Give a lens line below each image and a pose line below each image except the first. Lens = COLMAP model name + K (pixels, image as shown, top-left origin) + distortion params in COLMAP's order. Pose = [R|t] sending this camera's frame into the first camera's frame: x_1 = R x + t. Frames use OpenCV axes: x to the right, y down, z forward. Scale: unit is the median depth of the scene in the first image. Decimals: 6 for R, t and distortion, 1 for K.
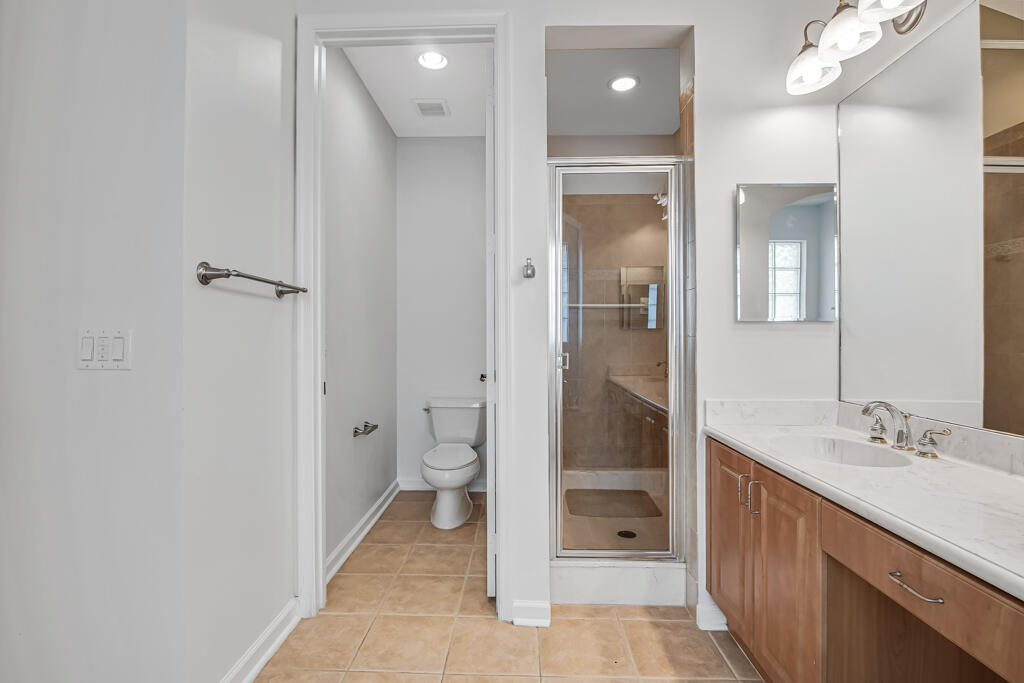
lens RADIAL K [[483.0, 0, 511.9], [0, 483.0, 331.6], [0, 0, 1]] dist [-0.000773, -0.005999]
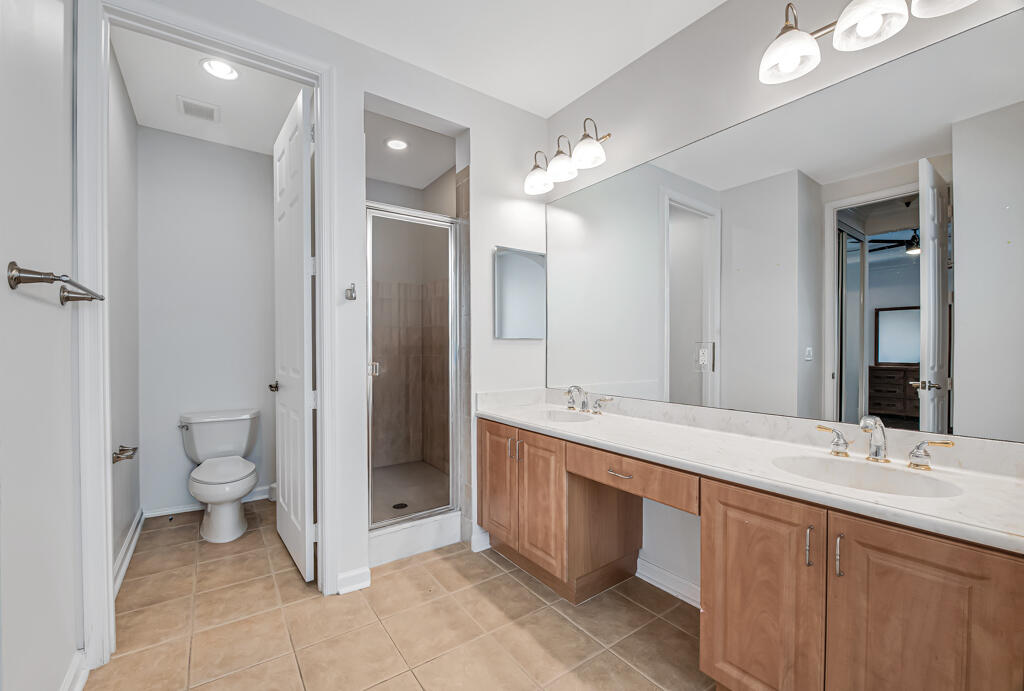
lens RADIAL K [[420.0, 0, 512.0], [0, 420.0, 345.5], [0, 0, 1]] dist [-0.000957, -0.005680]
pose [[0.798660, 0.000839, 0.601781, -0.267062], [-0.004882, 0.999975, 0.005086, -0.005702], [-0.601762, -0.007000, 0.798645, -0.060335]]
